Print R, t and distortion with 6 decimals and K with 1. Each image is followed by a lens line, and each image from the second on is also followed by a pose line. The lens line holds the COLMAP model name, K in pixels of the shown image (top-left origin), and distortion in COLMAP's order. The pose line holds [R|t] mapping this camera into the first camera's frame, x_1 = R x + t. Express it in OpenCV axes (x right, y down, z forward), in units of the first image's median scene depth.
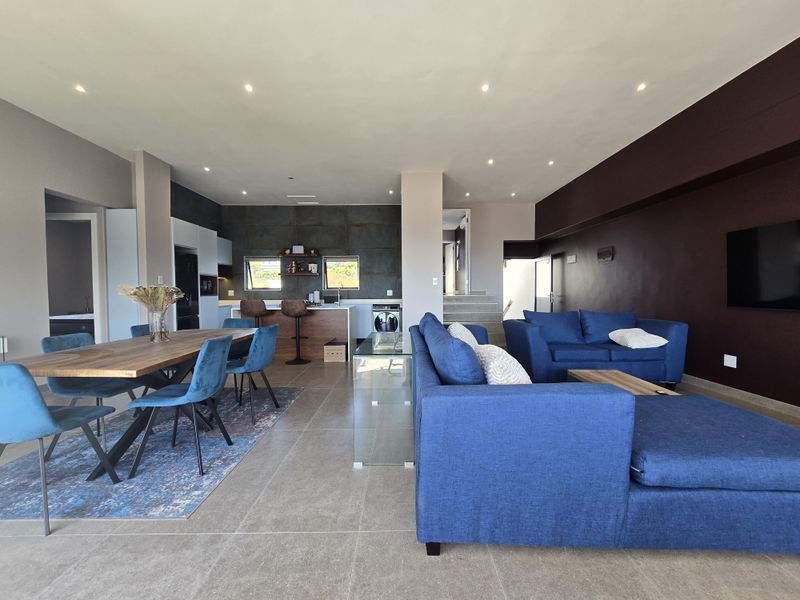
lens RADIAL K [[328.7, 0, 403.2], [0, 328.7, 301.4], [0, 0, 1]] dist [-0.001189, -0.000176]
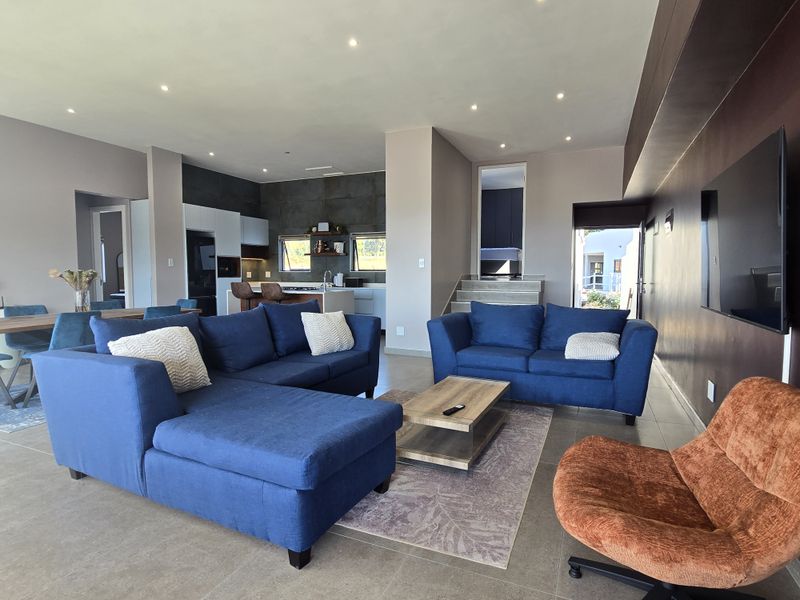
lens RADIAL K [[435.8, 0, 403.7], [0, 435.8, 300.8], [0, 0, 1]] dist [-0.001385, -0.001396]
pose [[0.911342, 0.034358, -0.410213, 0.376034], [-0.019632, 0.999005, 0.040056, -0.007132], [0.411181, -0.028452, 0.911110, -0.004712]]
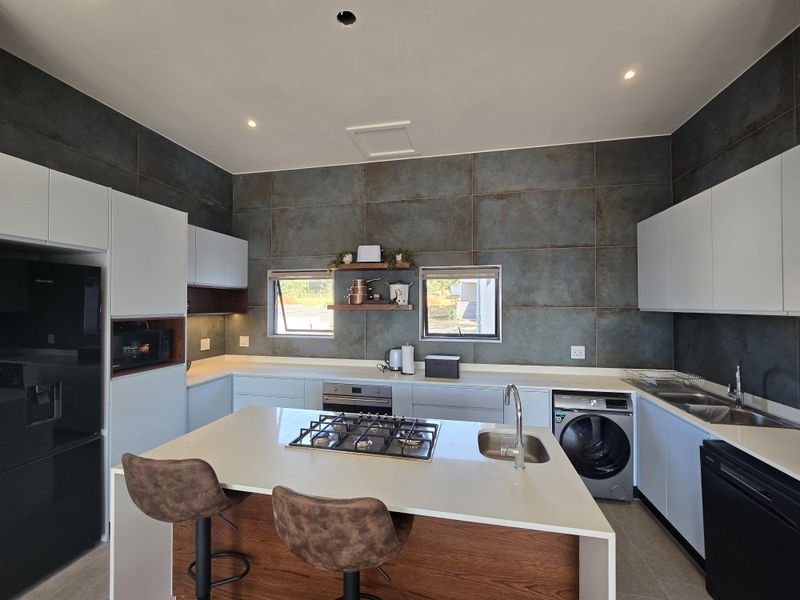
lens RADIAL K [[328.7, 0, 403.2], [0, 328.7, 301.4], [0, 0, 1]] dist [-0.001189, -0.000176]
pose [[0.976465, 0.004201, -0.215636, -0.171582], [-0.013356, 0.999069, -0.041017, -0.071889], [0.215263, 0.042932, 0.975612, 0.558522]]
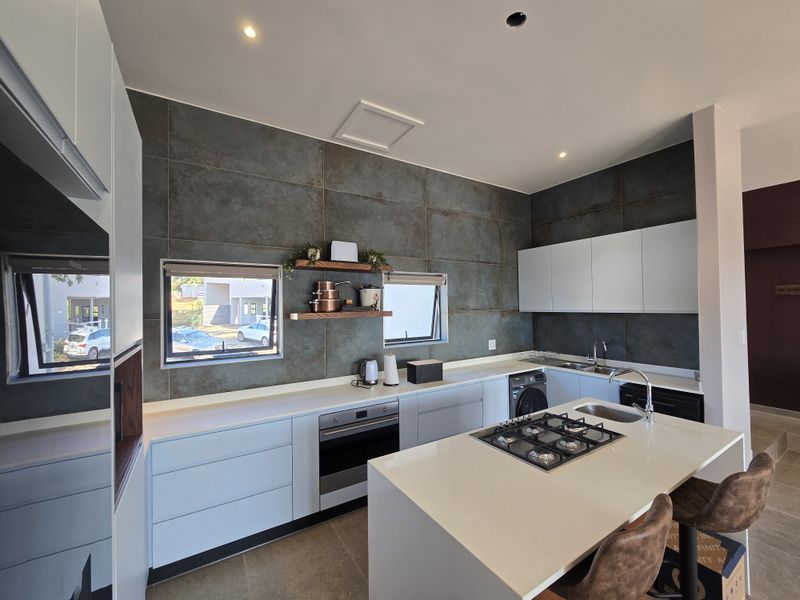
lens RADIAL K [[328.7, 0, 403.2], [0, 328.7, 301.4], [0, 0, 1]] dist [-0.001189, -0.000176]
pose [[0.852030, 0.001464, 0.523491, -0.460262], [0.025408, 0.998702, -0.044146, -0.078920], [-0.522877, 0.050914, 0.850886, 0.629858]]
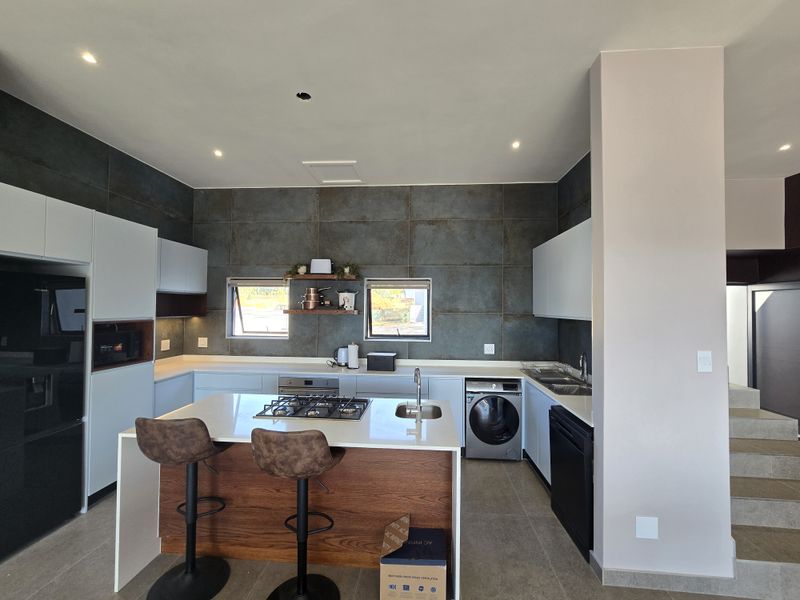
lens RADIAL K [[328.7, 0, 403.2], [0, 328.7, 301.4], [0, 0, 1]] dist [-0.001189, -0.000176]
pose [[0.996466, 0.013429, -0.082919, -0.138843], [-0.017755, 0.998507, -0.051662, -0.073990], [0.082102, 0.052952, 0.995216, 0.474596]]
